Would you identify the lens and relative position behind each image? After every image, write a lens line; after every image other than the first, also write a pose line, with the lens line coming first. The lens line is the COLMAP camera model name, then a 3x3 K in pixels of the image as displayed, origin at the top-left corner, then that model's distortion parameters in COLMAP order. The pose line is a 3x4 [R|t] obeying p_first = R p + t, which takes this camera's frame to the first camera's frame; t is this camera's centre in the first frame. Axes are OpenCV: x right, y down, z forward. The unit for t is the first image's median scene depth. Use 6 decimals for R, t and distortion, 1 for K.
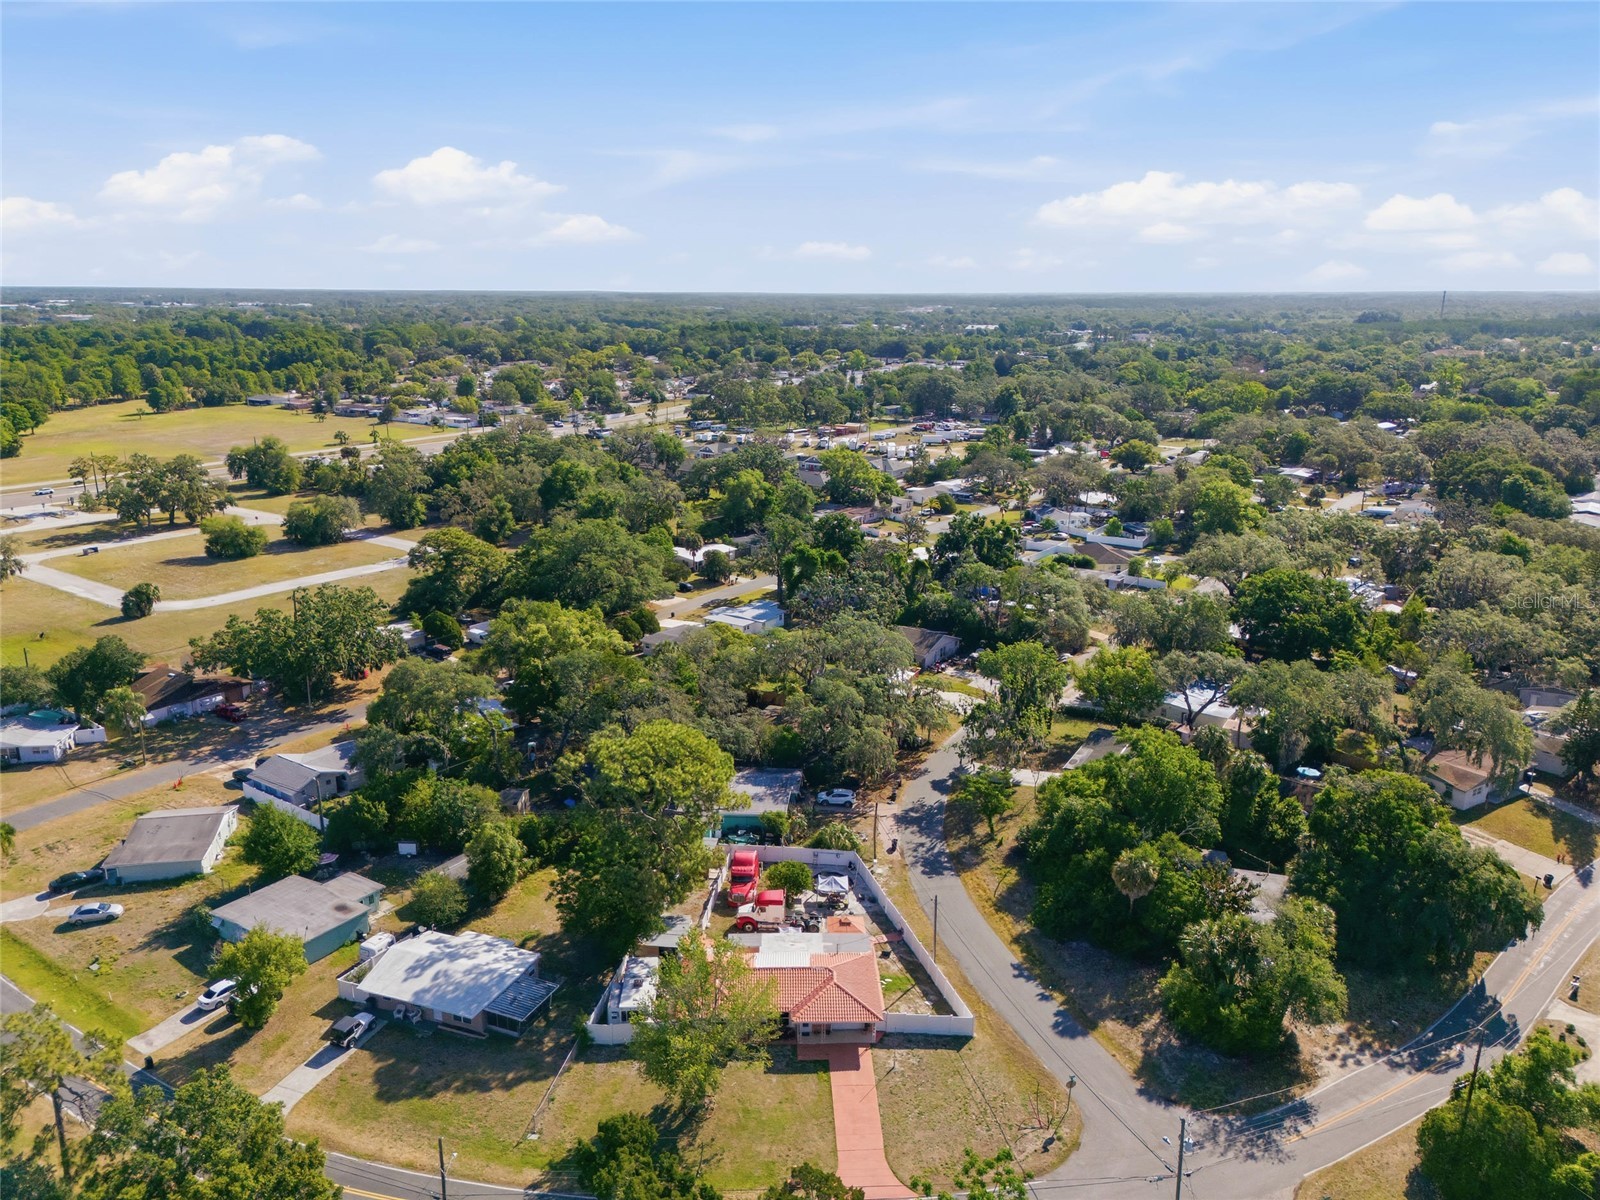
lens RADIAL K [[1169.2, 0, 800.5], [0, 1169.2, 623.4], [0, 0, 1]] dist [0.095185, -0.098256]
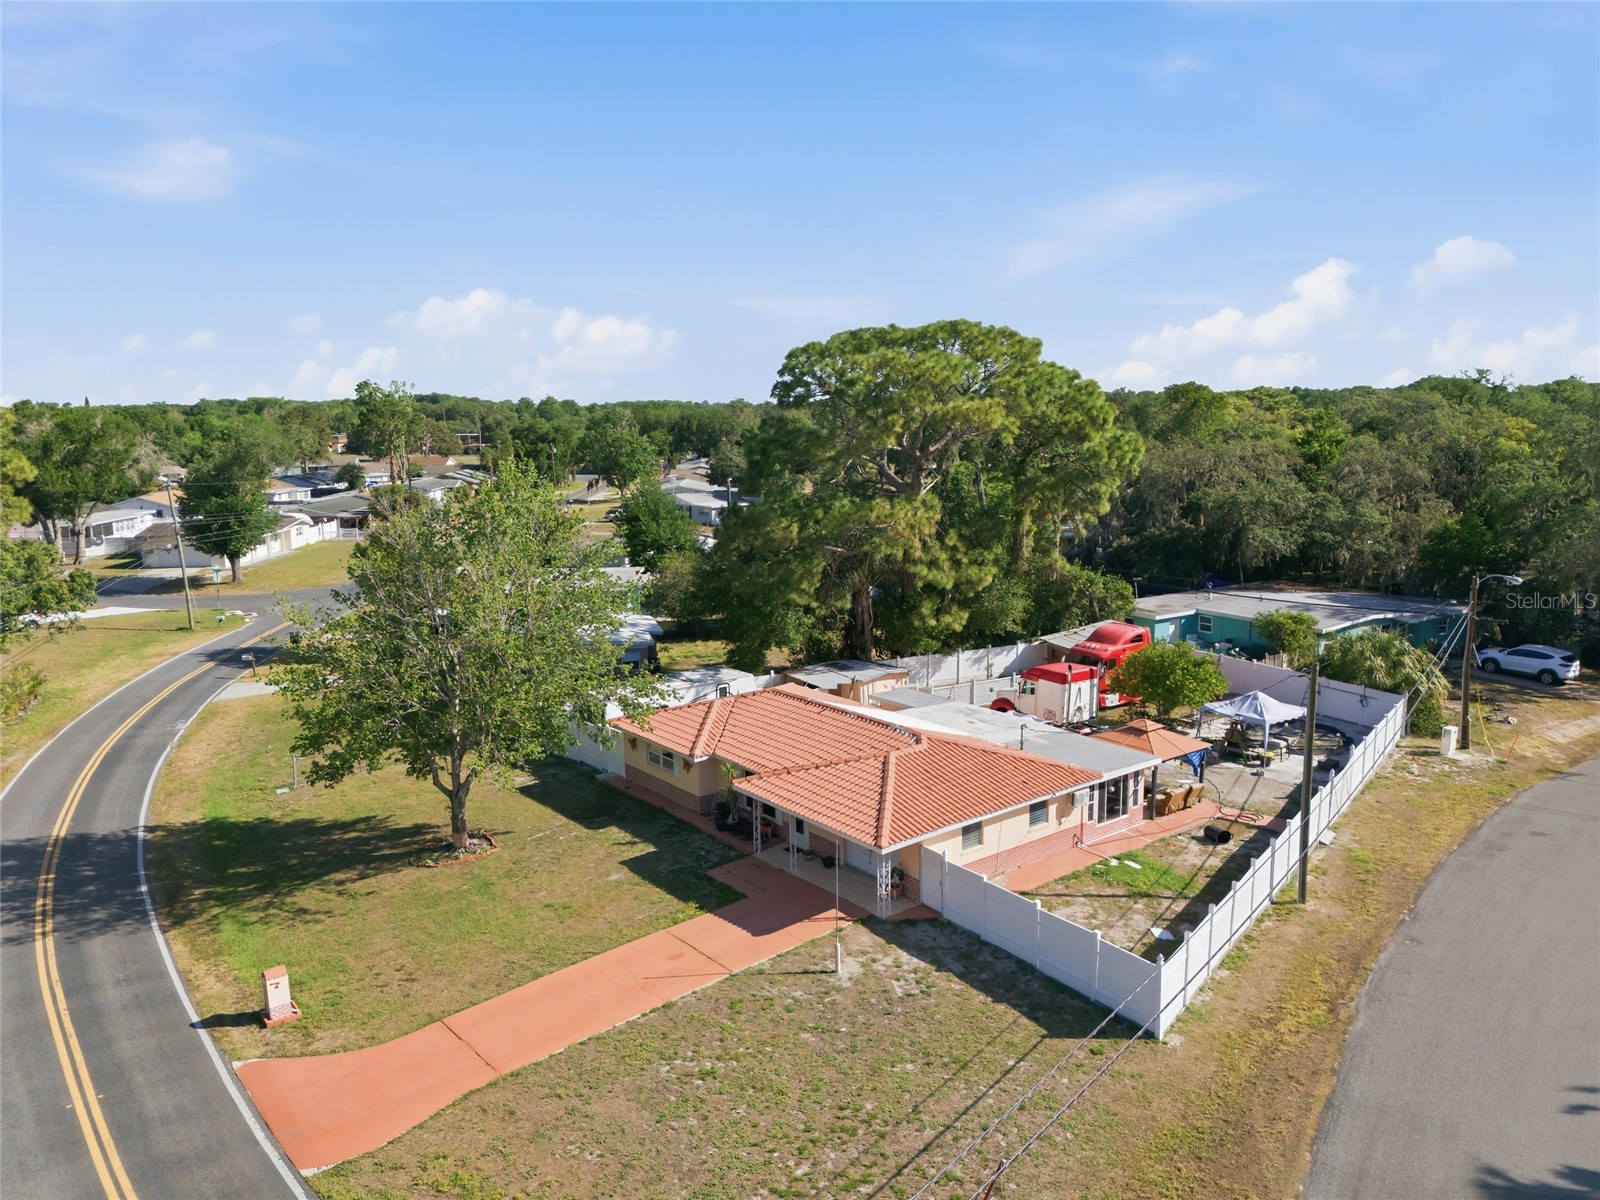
lens RADIAL K [[1169.2, 0, 800.5], [0, 1169.2, 623.4], [0, 0, 1]] dist [0.095185, -0.098256]
pose [[0.600239, 0.134369, -0.788453, 0.281132], [-0.204005, 0.978902, 0.011520, 0.241147], [0.773366, 0.153934, 0.614987, 0.672661]]
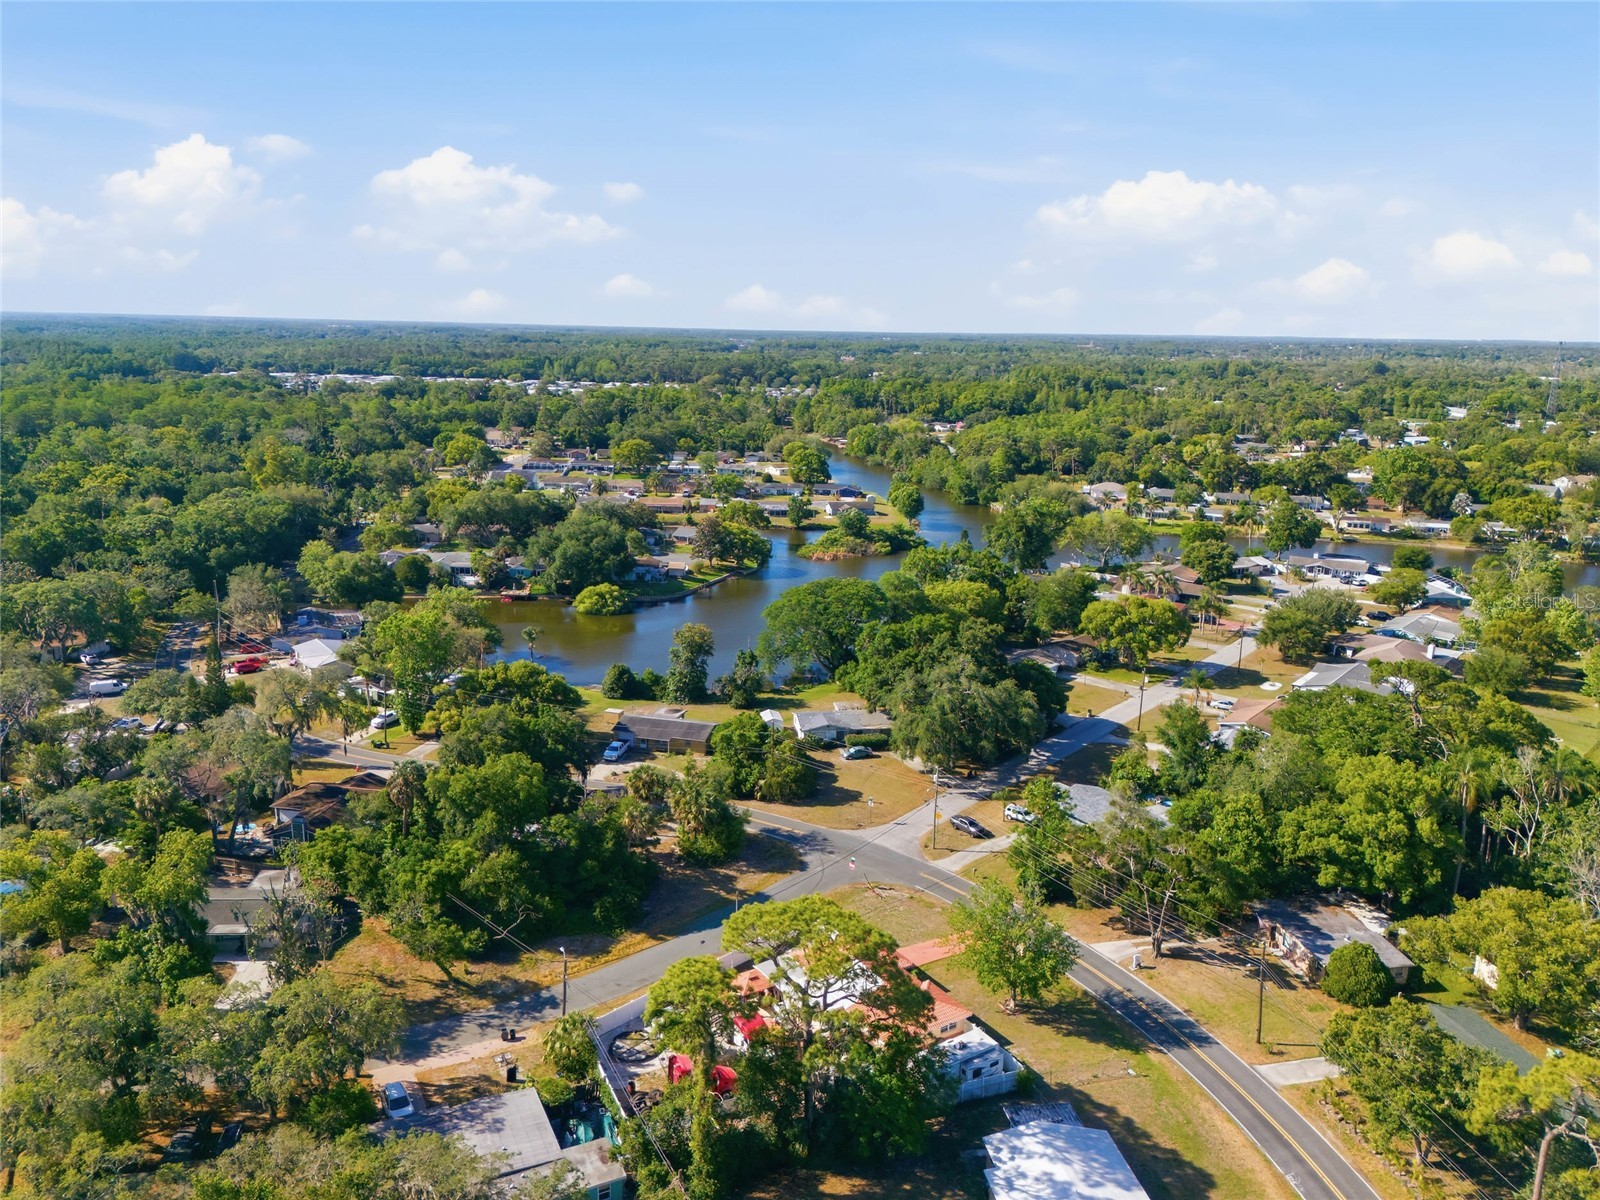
lens RADIAL K [[1169.2, 0, 800.5], [0, 1169.2, 623.4], [0, 0, 1]] dist [0.095185, -0.098256]
pose [[-0.514286, -0.223230, 0.828057, -0.752207], [0.214885, 0.901190, 0.376406, -0.386644], [-0.830261, 0.371517, -0.415501, 1.287290]]
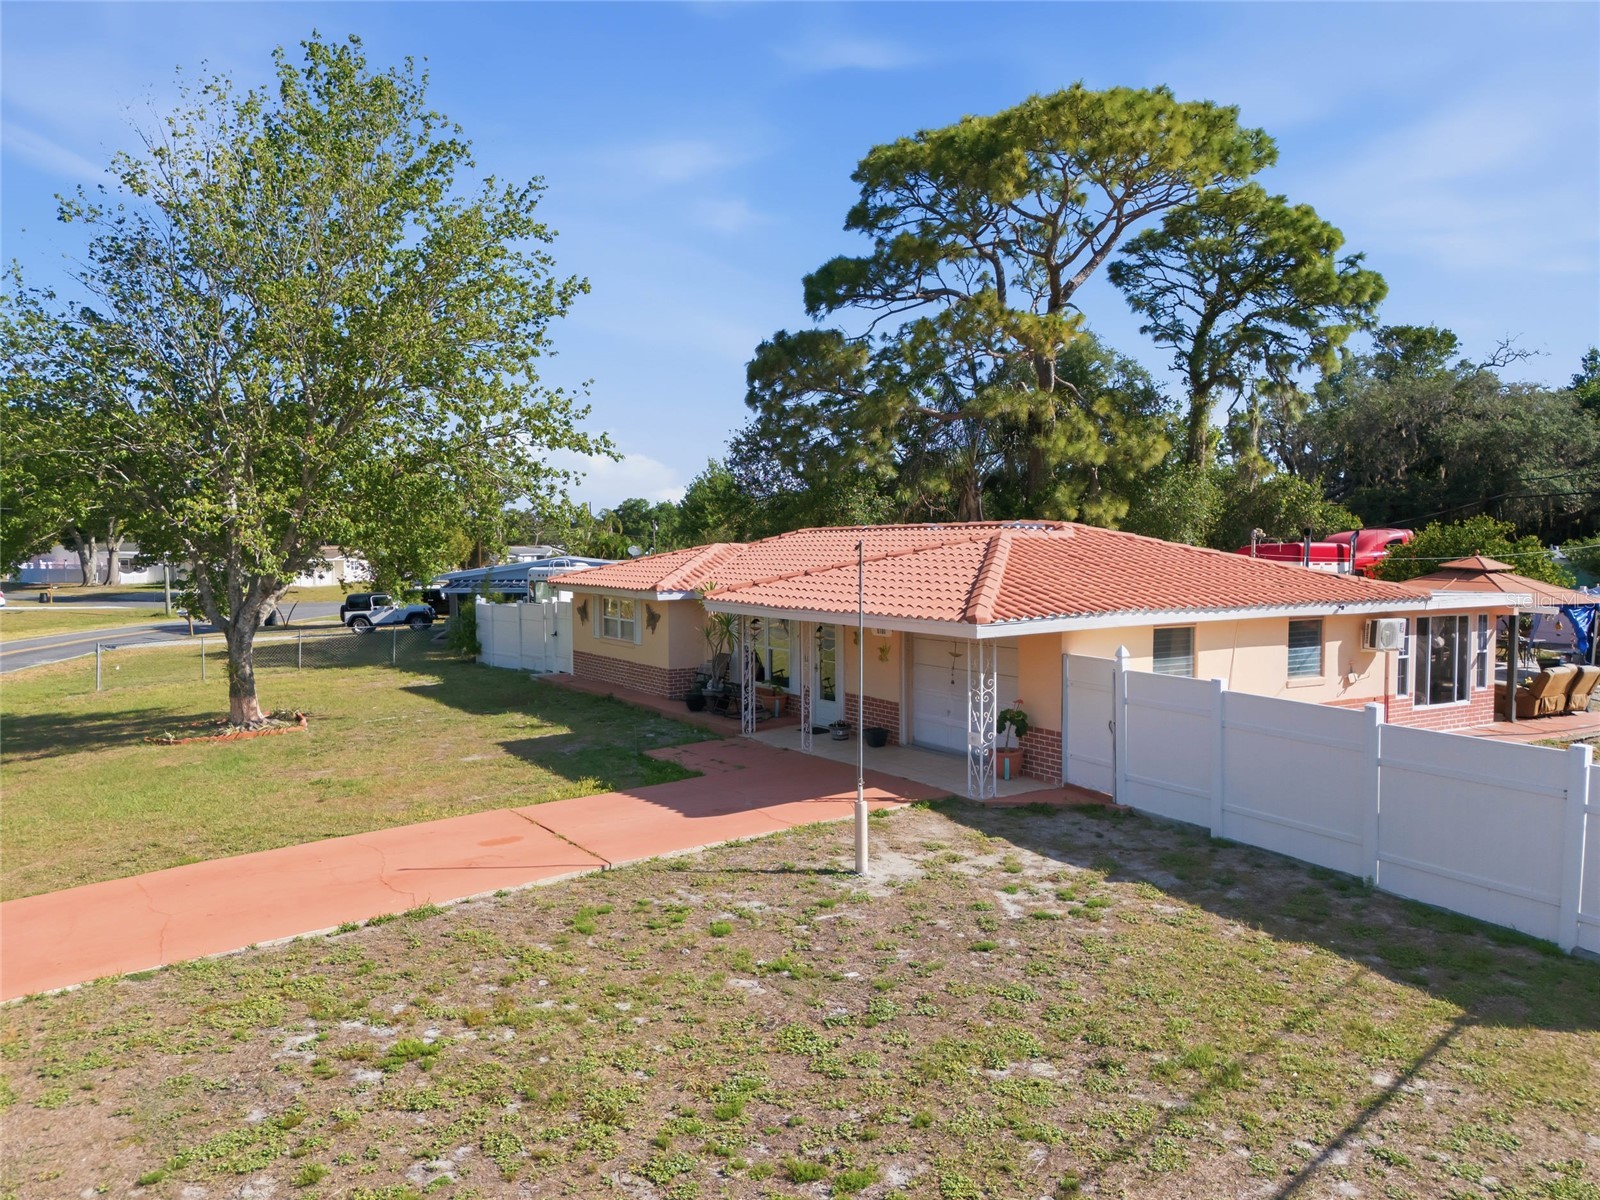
lens RADIAL K [[1169.2, 0, 800.5], [0, 1169.2, 623.4], [0, 0, 1]] dist [0.095185, -0.098256]
pose [[0.512774, 0.049014, -0.857124, 0.166528], [-0.228765, 0.970074, -0.081386, 0.313303], [0.827484, 0.237812, 0.508641, 0.800102]]
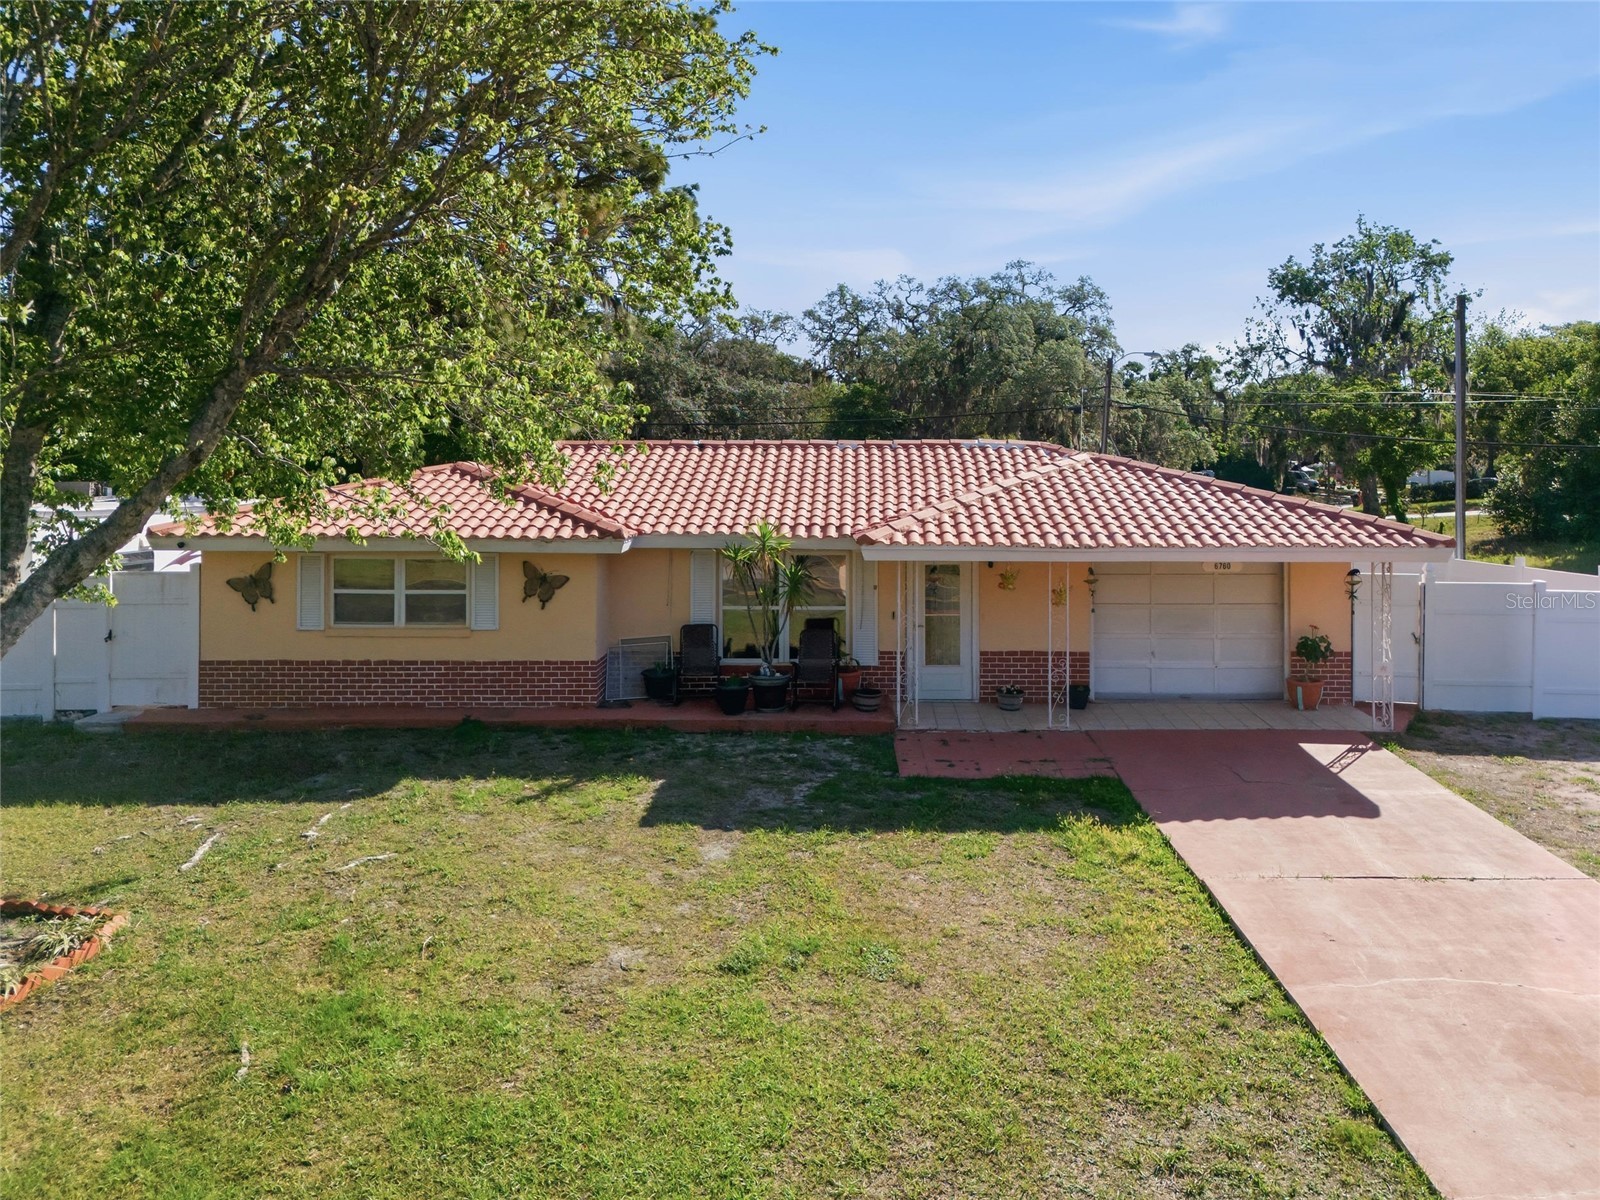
lens RADIAL K [[1223.4, 0, 833.0], [0, 1223.4, 607.3], [0, 0, 1]] dist [0.058436, -0.002164]
pose [[0.999130, -0.002718, -0.041627, -0.003665], [-0.003760, 0.987946, -0.154752, 0.326122], [0.041546, 0.154774, 0.987076, 0.746711]]
